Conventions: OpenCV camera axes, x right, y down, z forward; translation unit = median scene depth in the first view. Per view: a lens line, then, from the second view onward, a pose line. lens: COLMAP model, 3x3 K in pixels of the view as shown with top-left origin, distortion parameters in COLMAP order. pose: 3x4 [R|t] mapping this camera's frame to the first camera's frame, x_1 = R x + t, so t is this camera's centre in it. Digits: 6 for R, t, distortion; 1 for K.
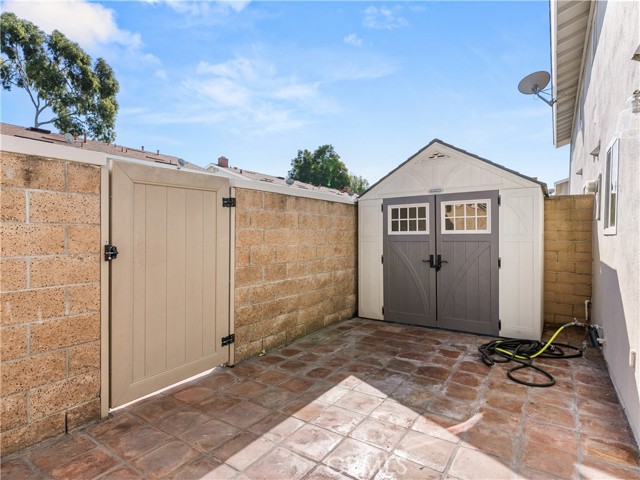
lens RADIAL K [[345.7, 0, 321.9], [0, 345.7, 241.0], [0, 0, 1]] dist [0.001245, -0.000157]
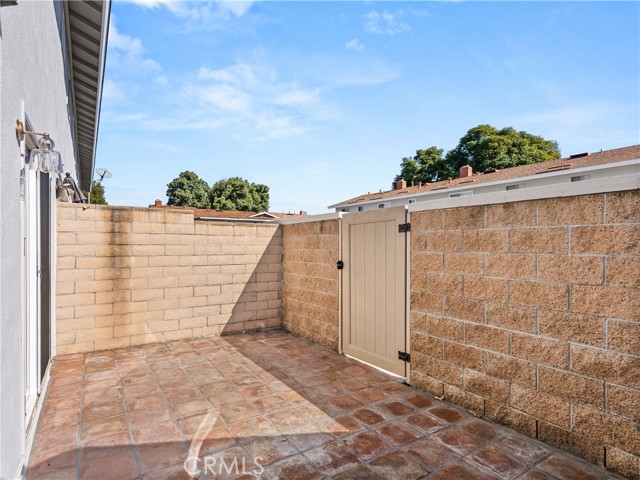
lens RADIAL K [[345.7, 0, 321.7], [0, 345.7, 243.3], [0, 0, 1]] dist [0.001245, -0.000157]
pose [[-0.369715, -0.021102, -0.928906, 0.812275], [-0.035443, 0.999335, -0.008595, -0.043746], [0.928469, 0.029745, -0.370217, 1.134961]]
